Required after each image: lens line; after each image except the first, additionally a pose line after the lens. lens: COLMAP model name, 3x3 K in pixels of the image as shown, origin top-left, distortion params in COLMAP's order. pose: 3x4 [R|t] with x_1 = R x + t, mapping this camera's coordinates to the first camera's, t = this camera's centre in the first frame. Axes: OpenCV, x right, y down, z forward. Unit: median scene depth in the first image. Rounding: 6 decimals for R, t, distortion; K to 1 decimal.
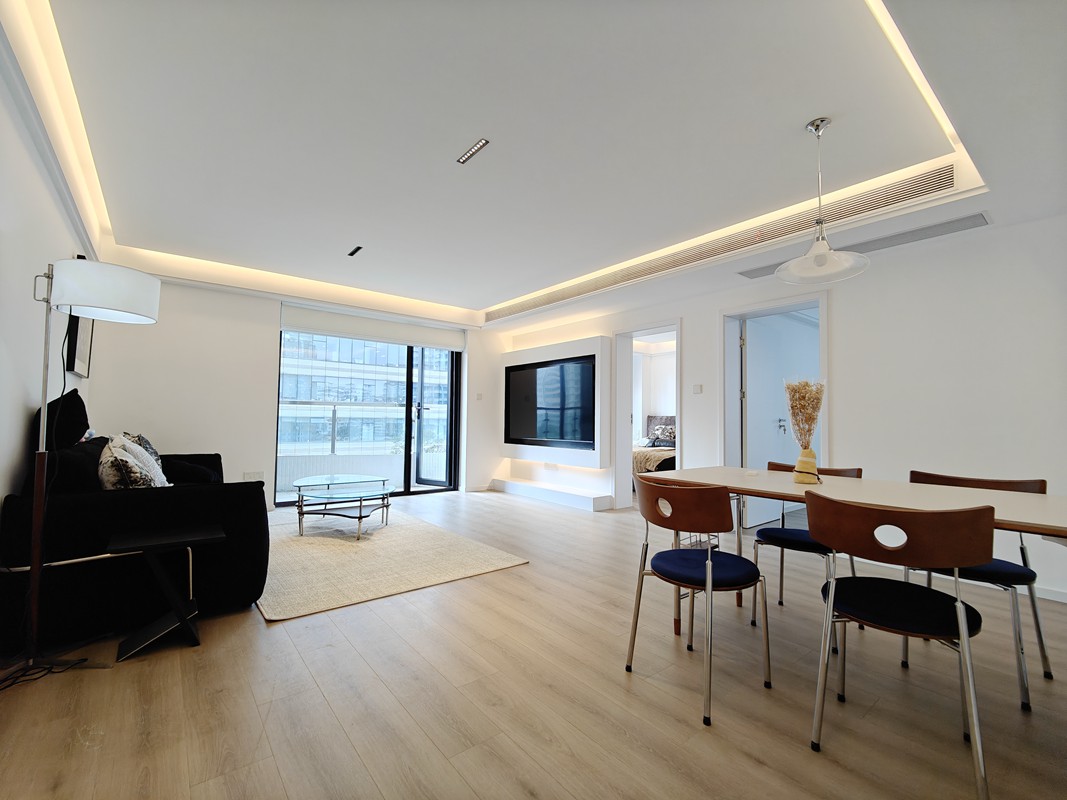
lens RADIAL K [[469.6, 0, 535.4], [0, 469.6, 396.1], [0, 0, 1]] dist [0.005464, -0.004084]
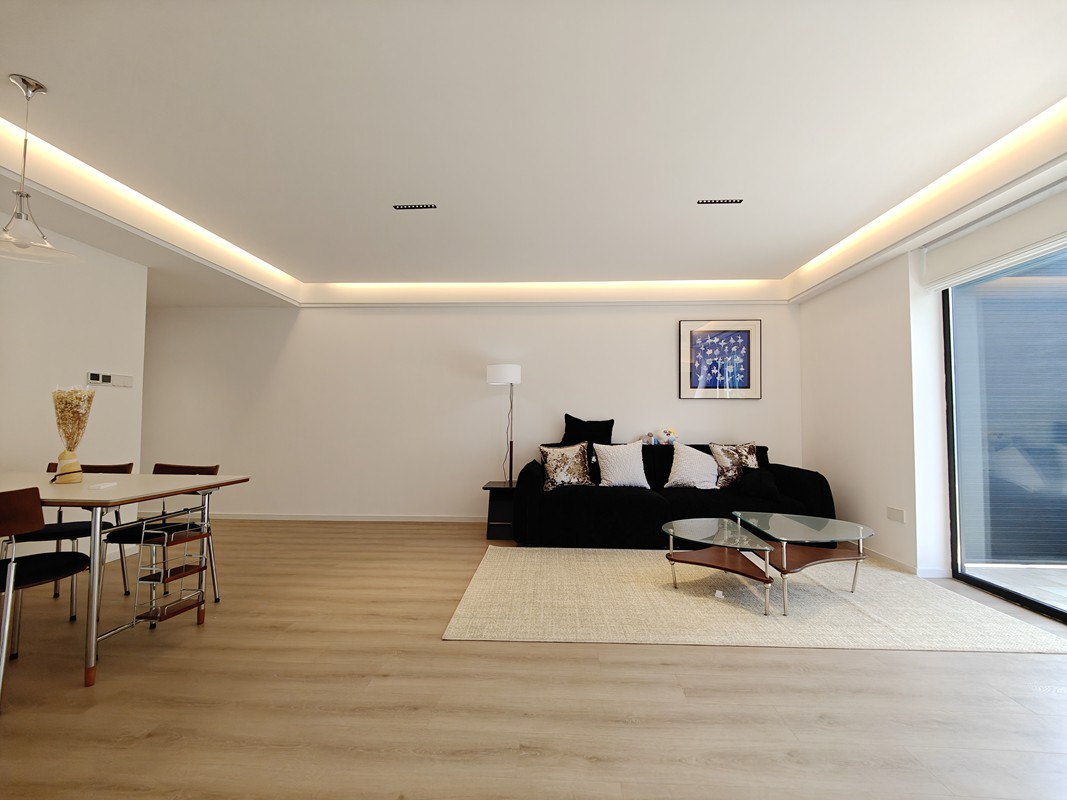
lens RADIAL K [[469.6, 0, 537.3], [0, 469.6, 401.1], [0, 0, 1]] dist [0.005464, -0.004084]
pose [[-0.663232, -0.047311, -0.746917, 0.422686], [0.025374, 0.996005, -0.085619, 0.071524], [0.747984, -0.075738, -0.659381, 1.585181]]
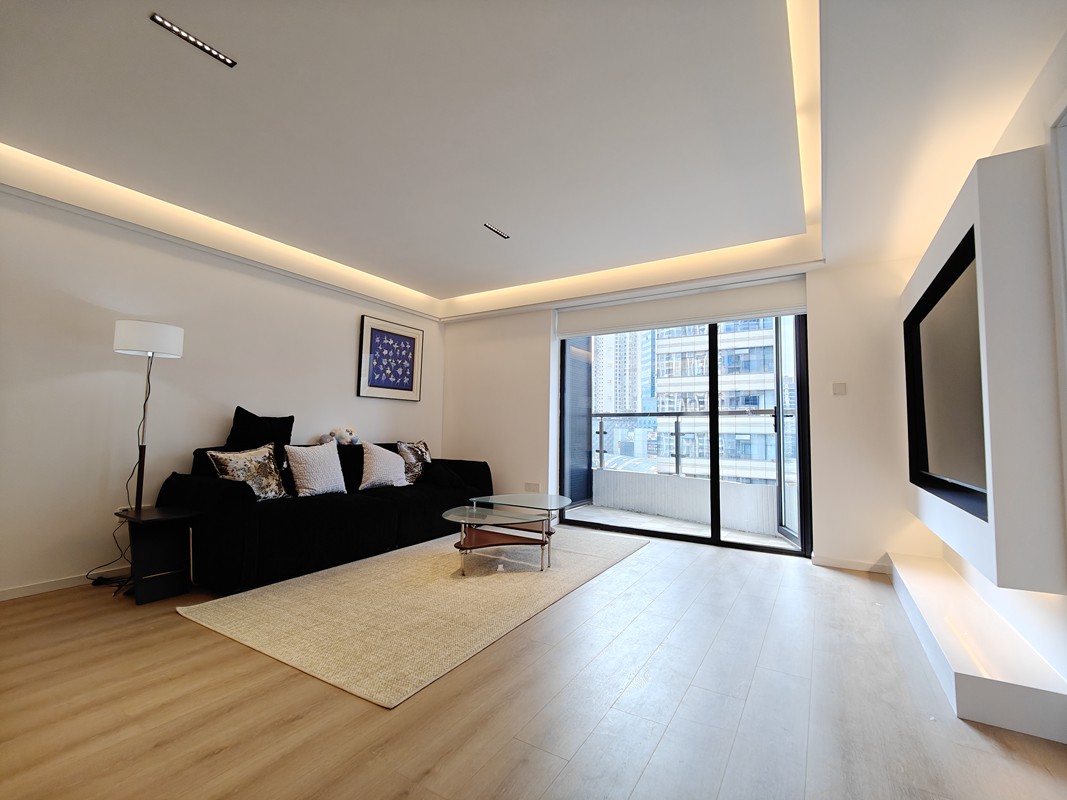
lens RADIAL K [[469.6, 0, 546.0], [0, 469.6, 397.6], [0, 0, 1]] dist [0.005464, -0.004084]
pose [[0.354635, -0.064918, -0.932748, 0.544426], [0.032090, 0.997844, -0.057248, 0.052949], [0.934454, -0.009629, 0.355954, 0.983909]]
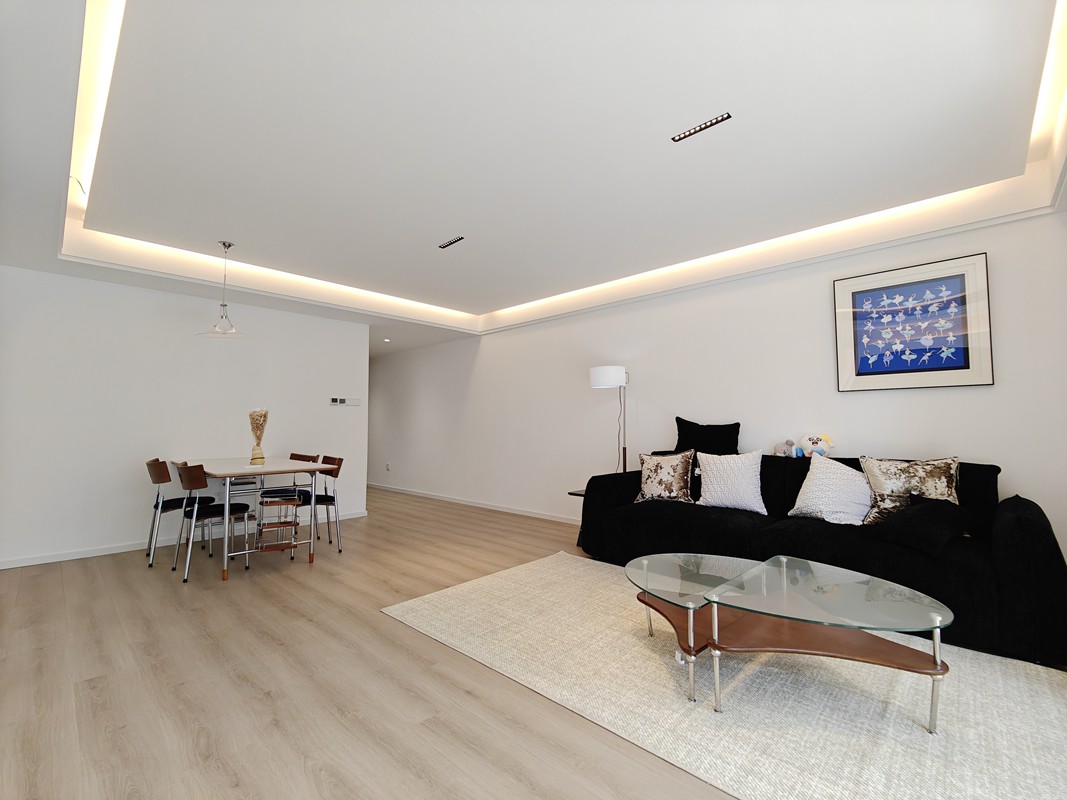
lens RADIAL K [[469.6, 0, 531.1], [0, 469.6, 400.1], [0, 0, 1]] dist [0.005464, -0.004084]
pose [[-0.992122, -0.015707, -0.124288, -0.164617], [-0.002150, 0.994098, -0.108468, 0.080594], [0.125258, -0.107346, -0.986300, 1.878519]]
